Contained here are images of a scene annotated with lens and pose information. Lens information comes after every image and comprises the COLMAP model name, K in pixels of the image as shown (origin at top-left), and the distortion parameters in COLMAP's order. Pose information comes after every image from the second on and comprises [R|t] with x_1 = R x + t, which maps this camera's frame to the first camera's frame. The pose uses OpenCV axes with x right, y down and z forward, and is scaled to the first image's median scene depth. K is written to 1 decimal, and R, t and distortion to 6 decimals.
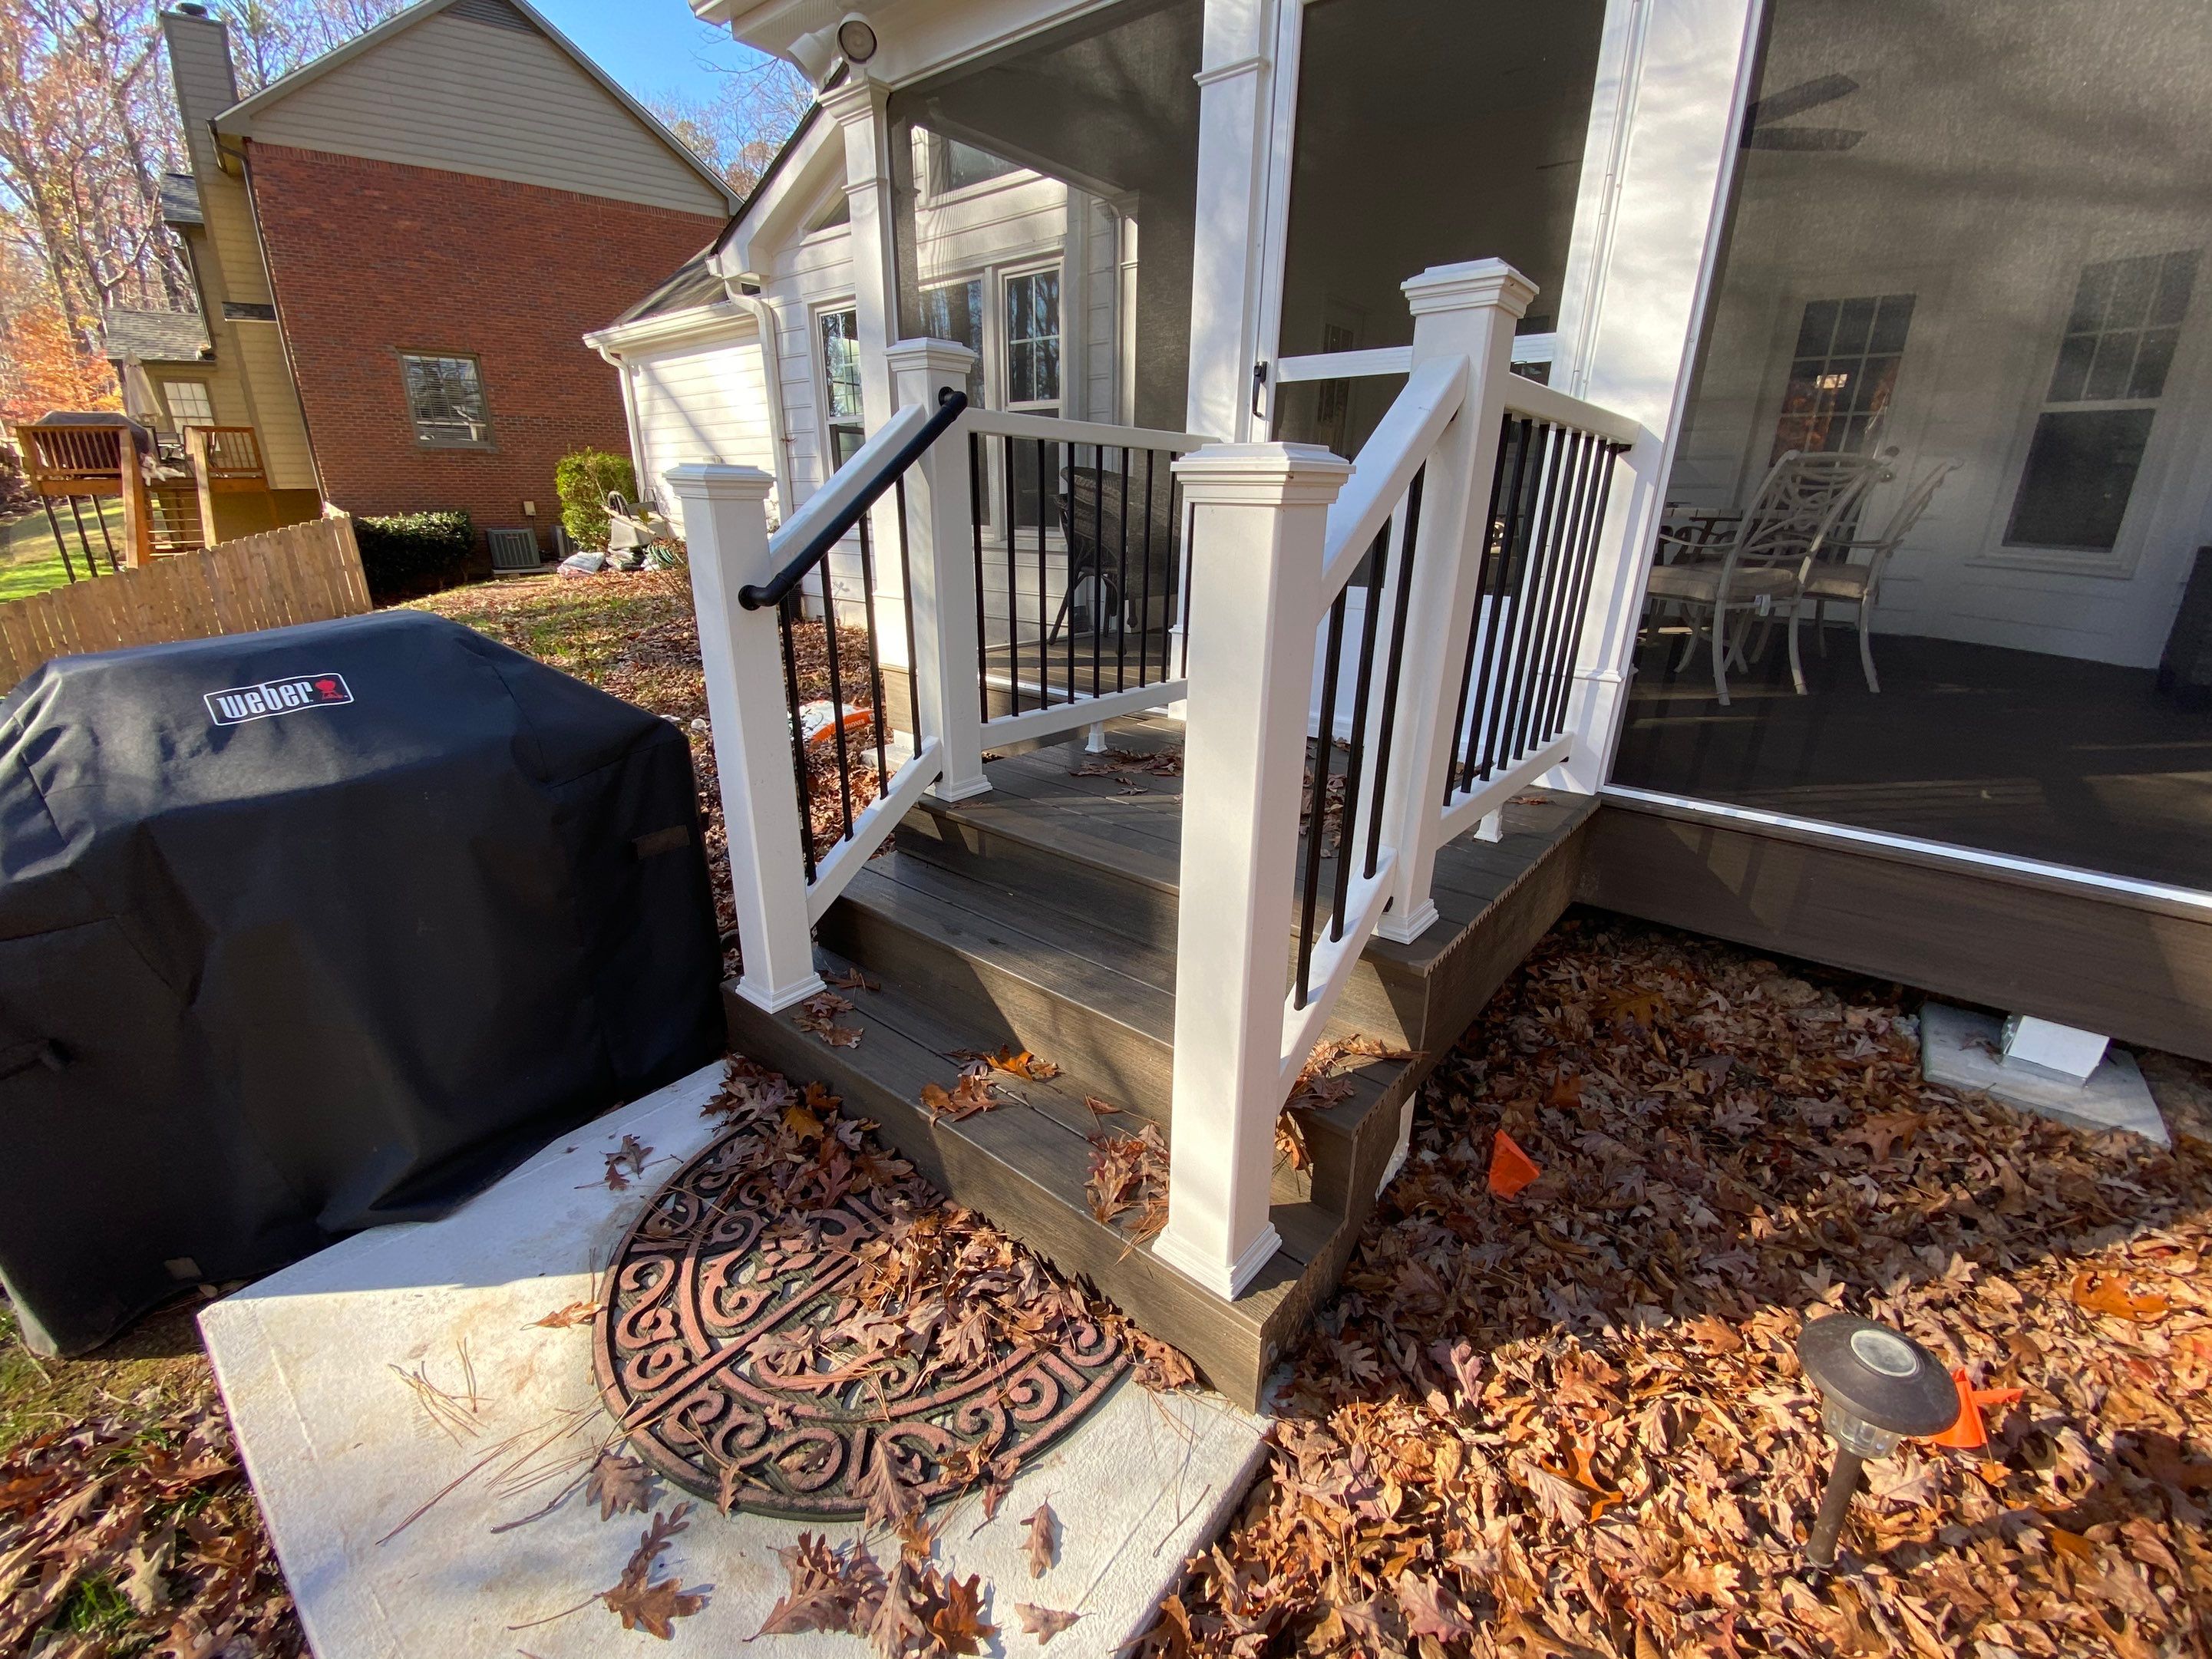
lens RADIAL K [[896.0, 0, 1106.0], [0, 896.0, 829.5], [0, 0, 1]] dist [0.026486, -0.020851]
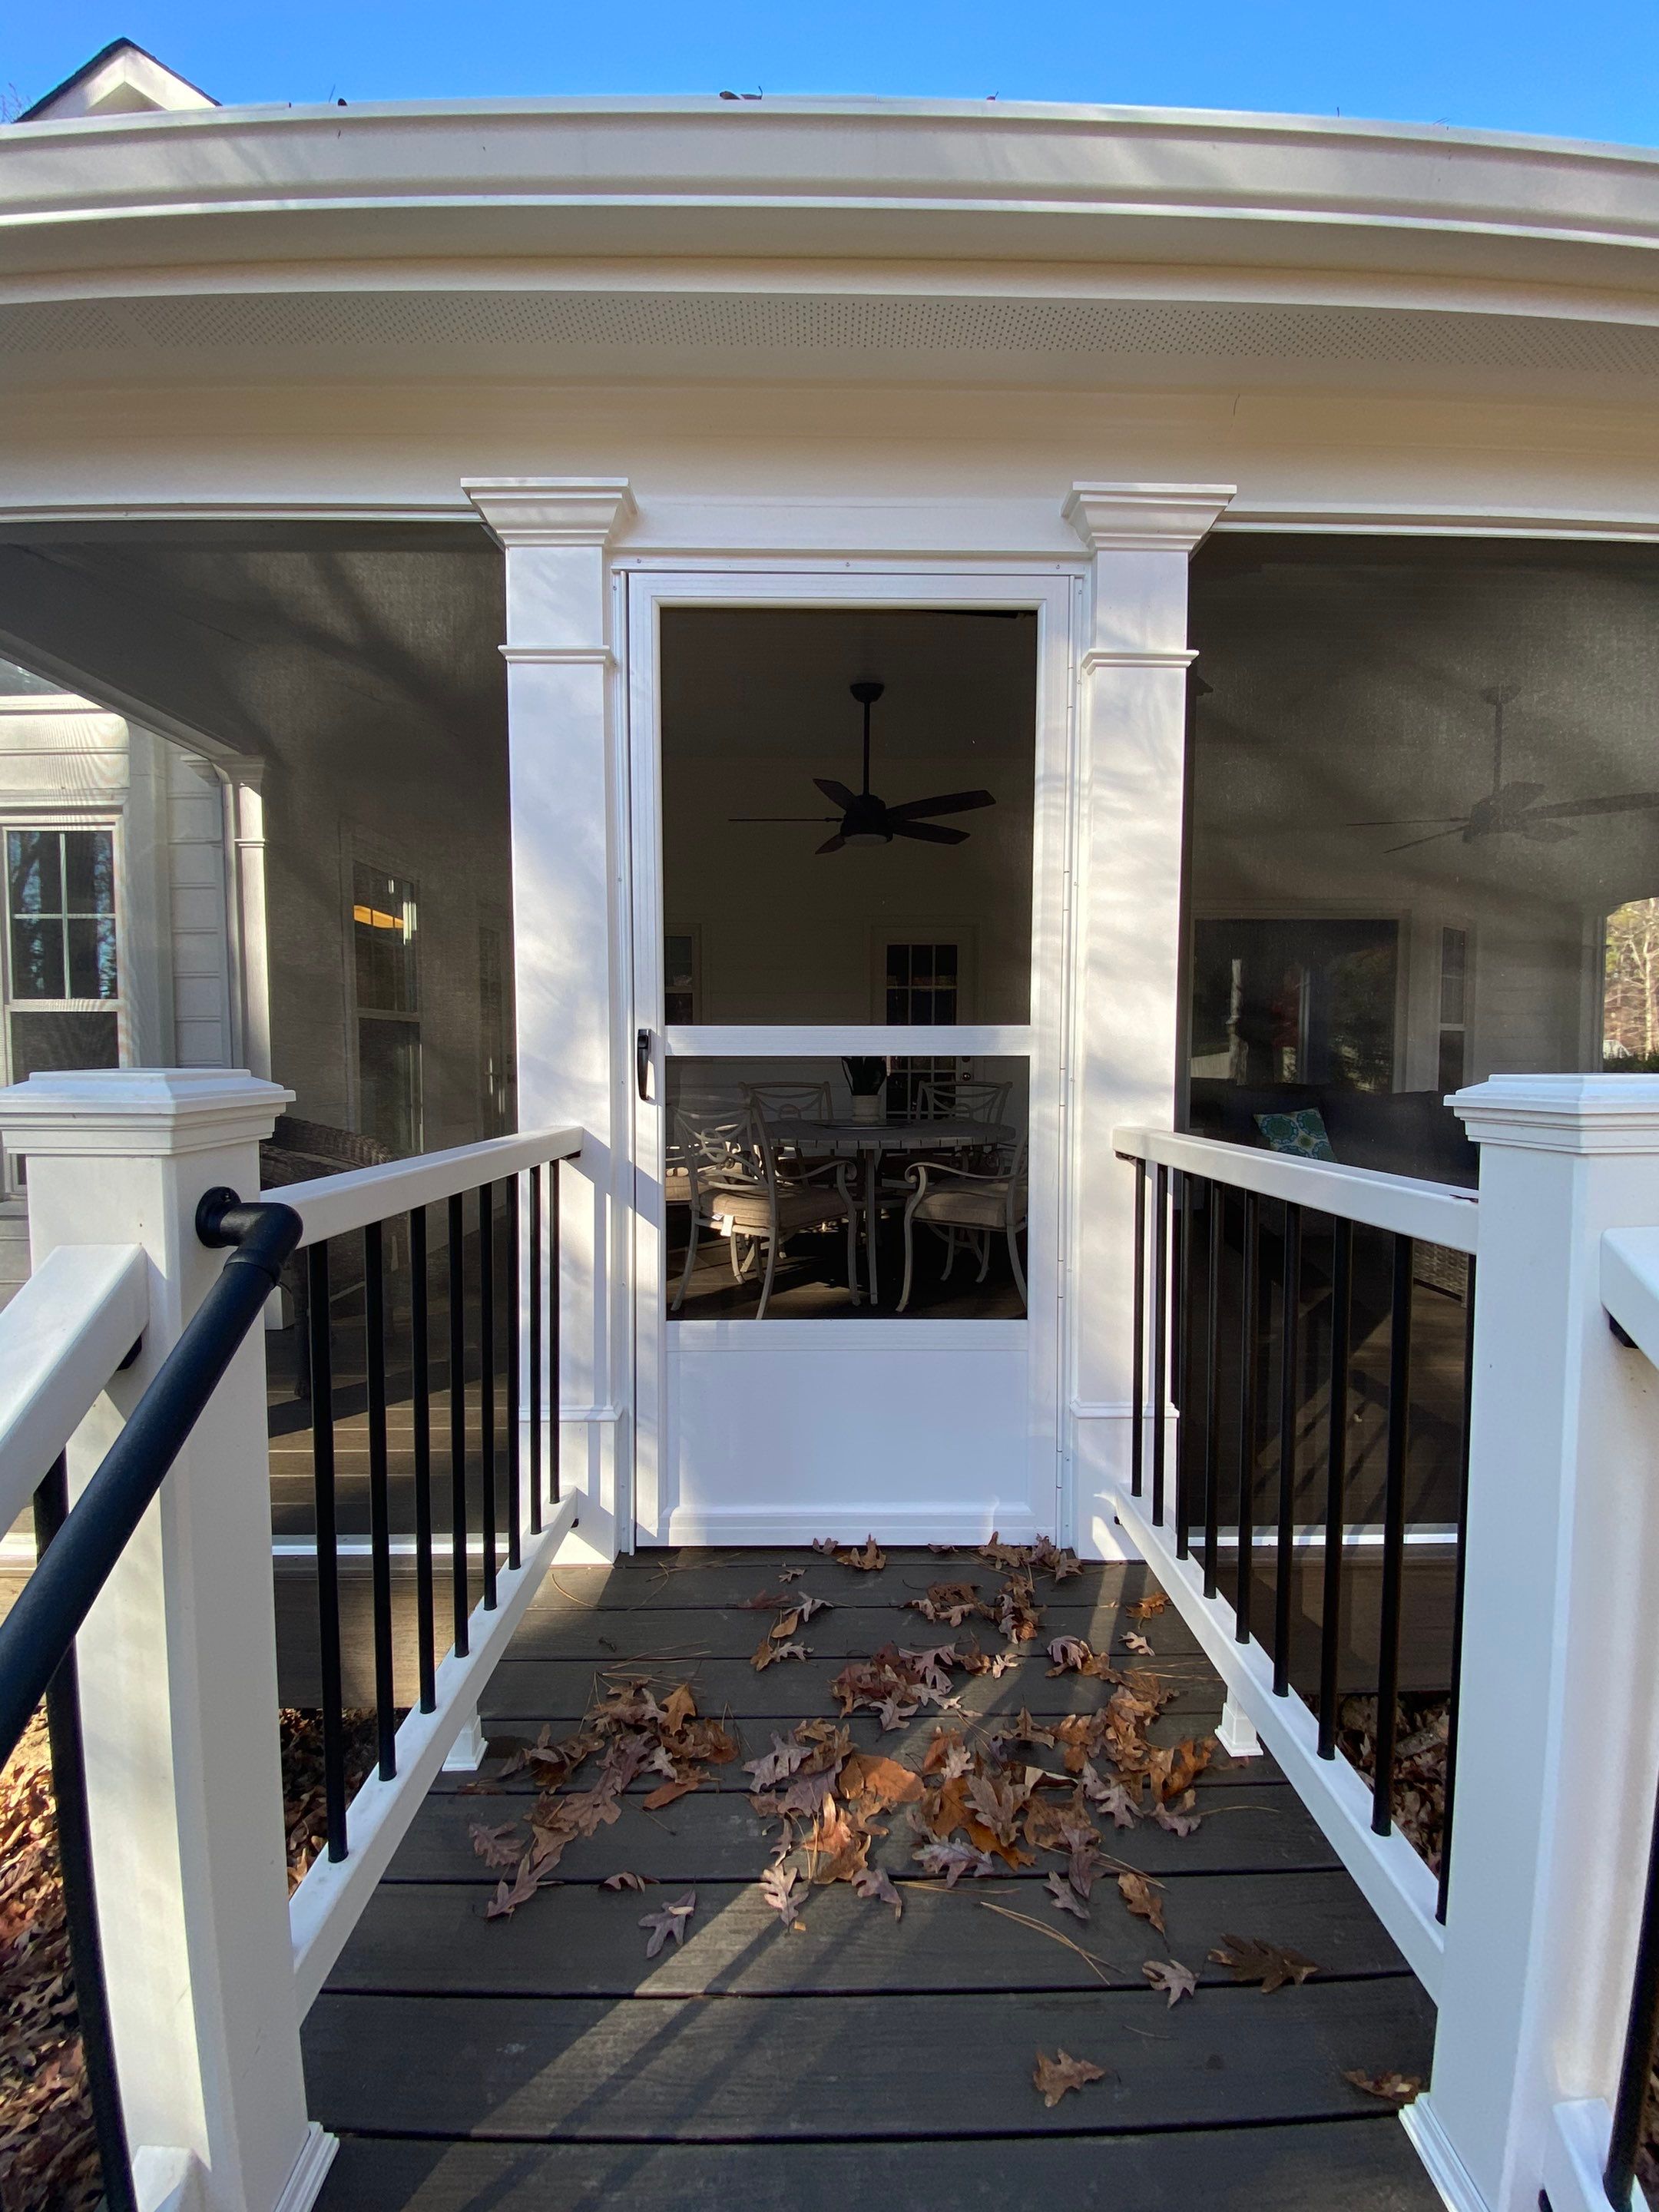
lens RADIAL K [[895.0, 0, 829.5], [0, 895.0, 1106.0], [0, 0, 1]] dist [0.022168, -0.016484]
pose [[0.755219, -0.056199, 0.653059, -0.166932], [0.238481, 0.951594, -0.193898, -0.294826], [-0.610550, 0.302177, 0.732064, 0.427983]]
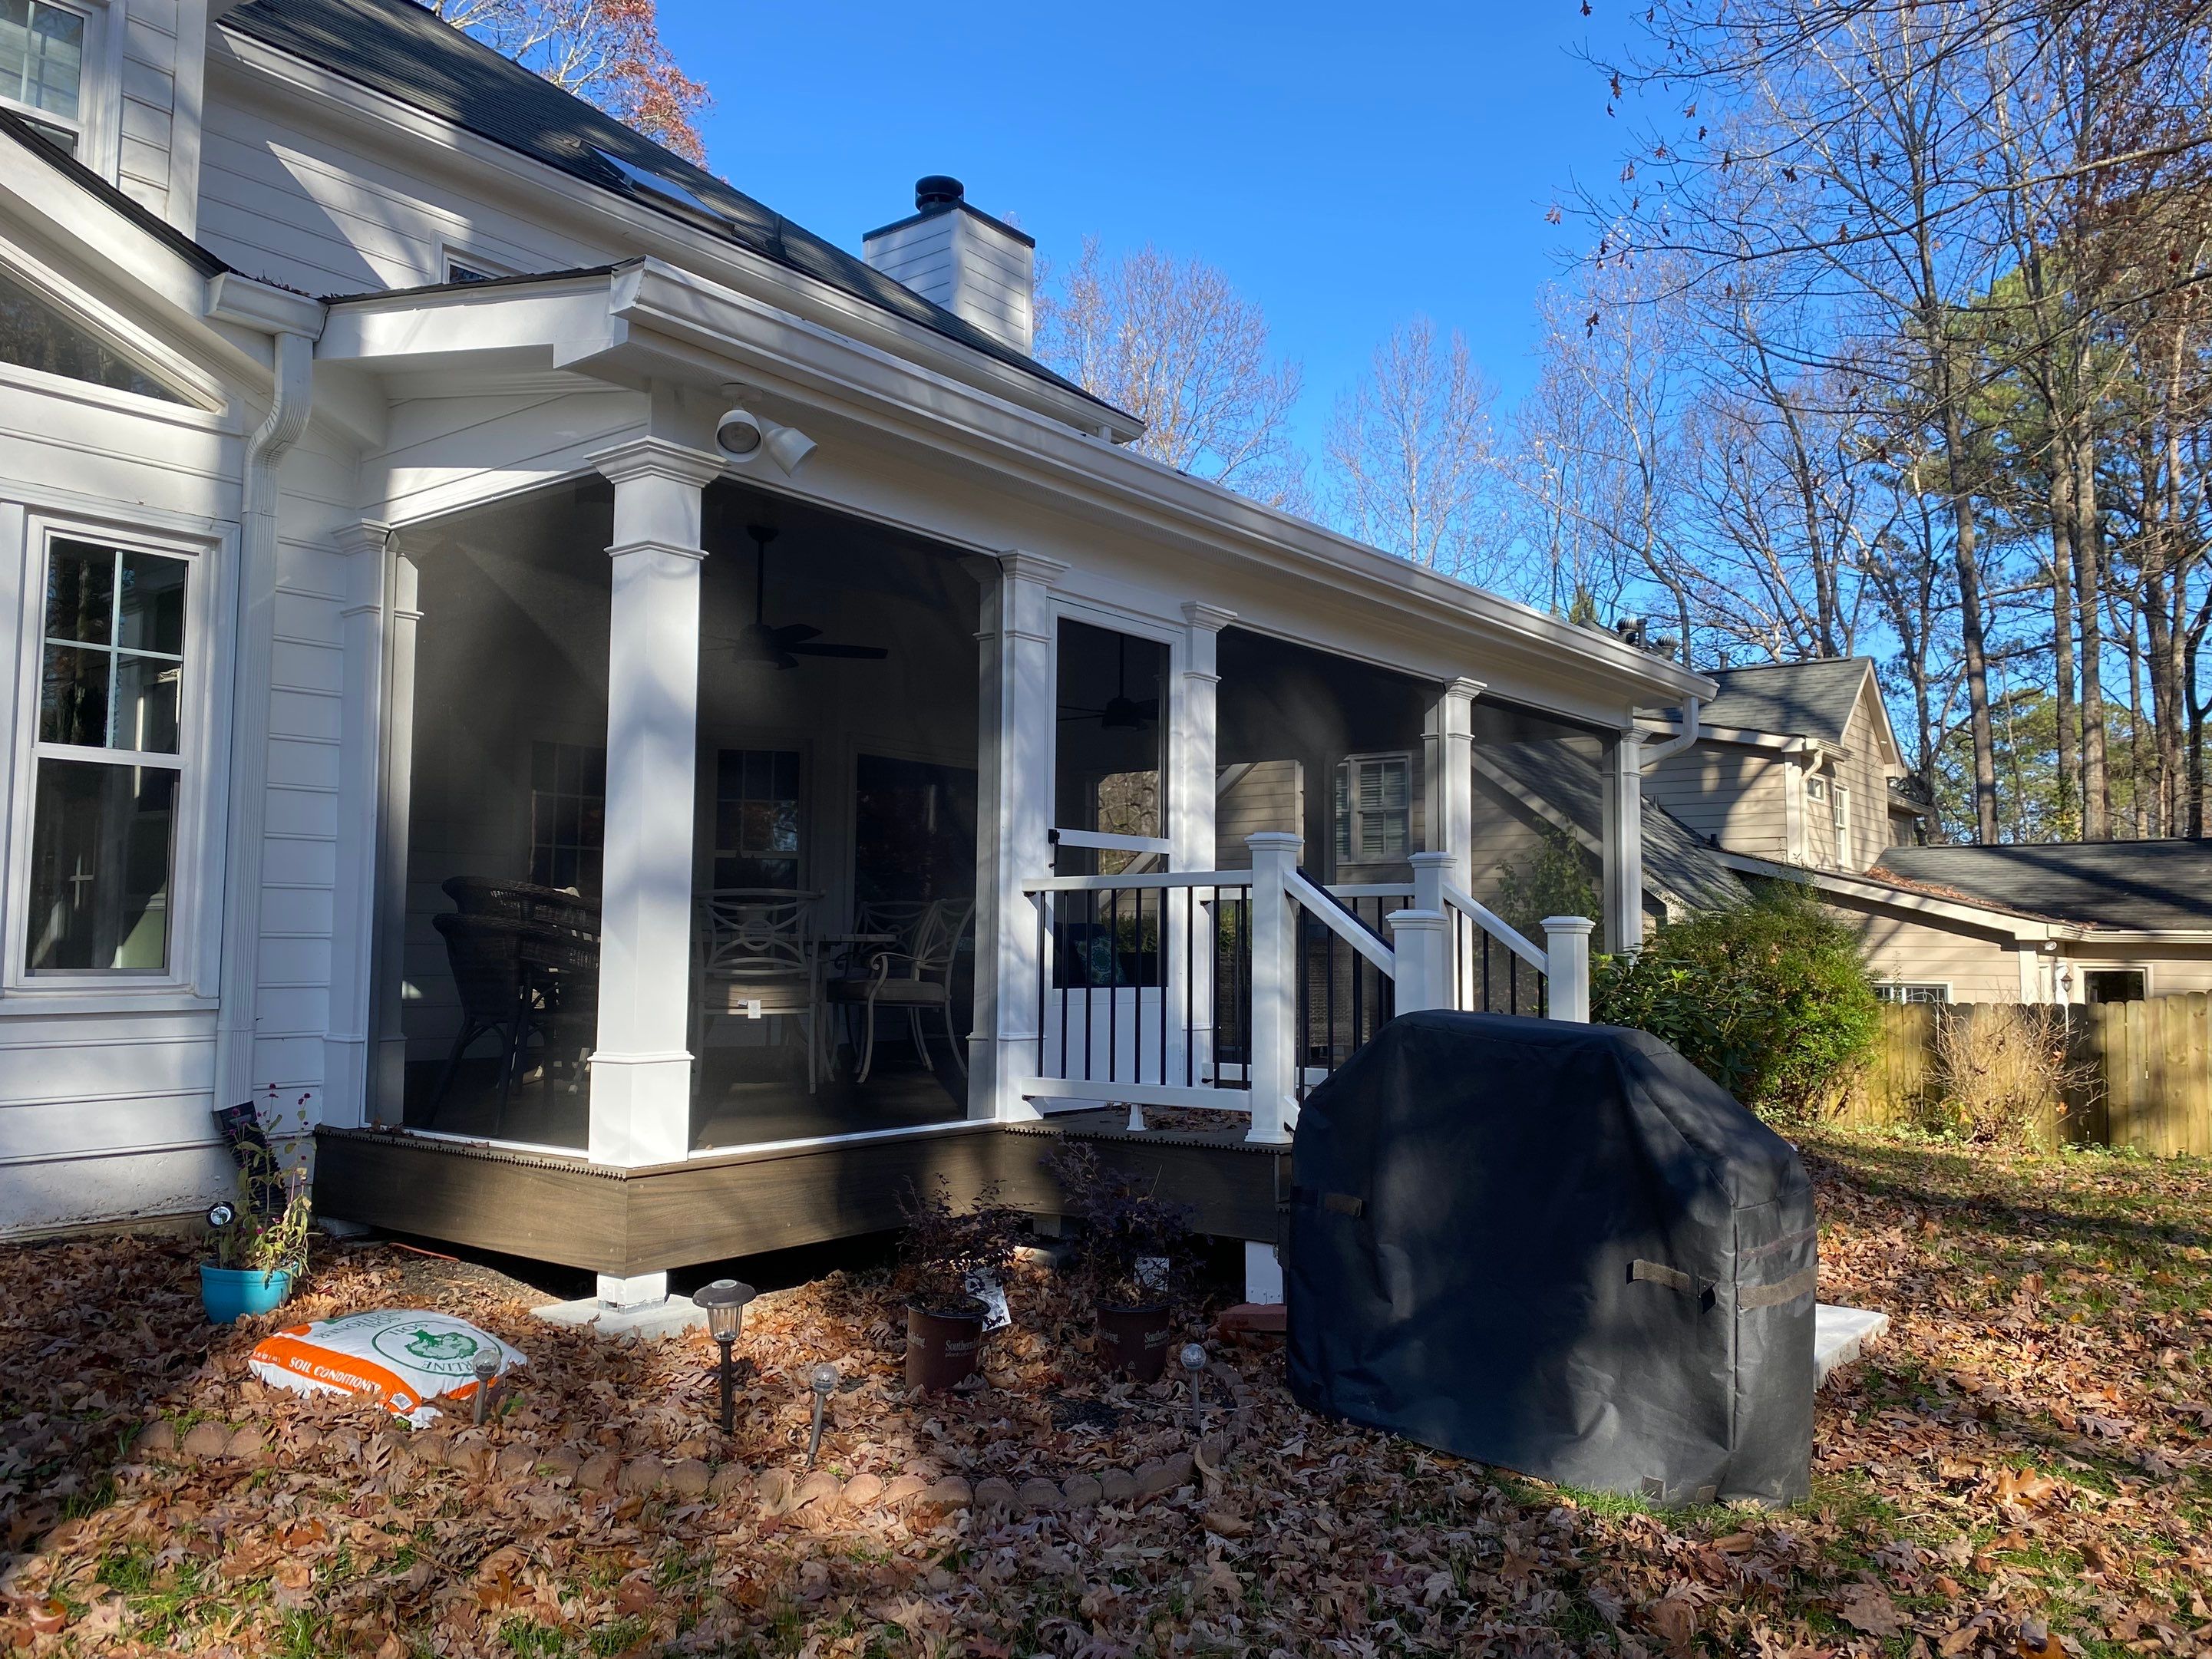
lens RADIAL K [[1687.6, 0, 1106.0], [0, 1687.6, 829.5], [0, 0, 1]] dist [0.002875, 0.000307]
pose [[-0.049975, 0.046260, 0.997679, -2.176501], [0.326794, 0.944697, -0.027434, -0.430758], [-0.943773, 0.324664, -0.062328, 1.060546]]
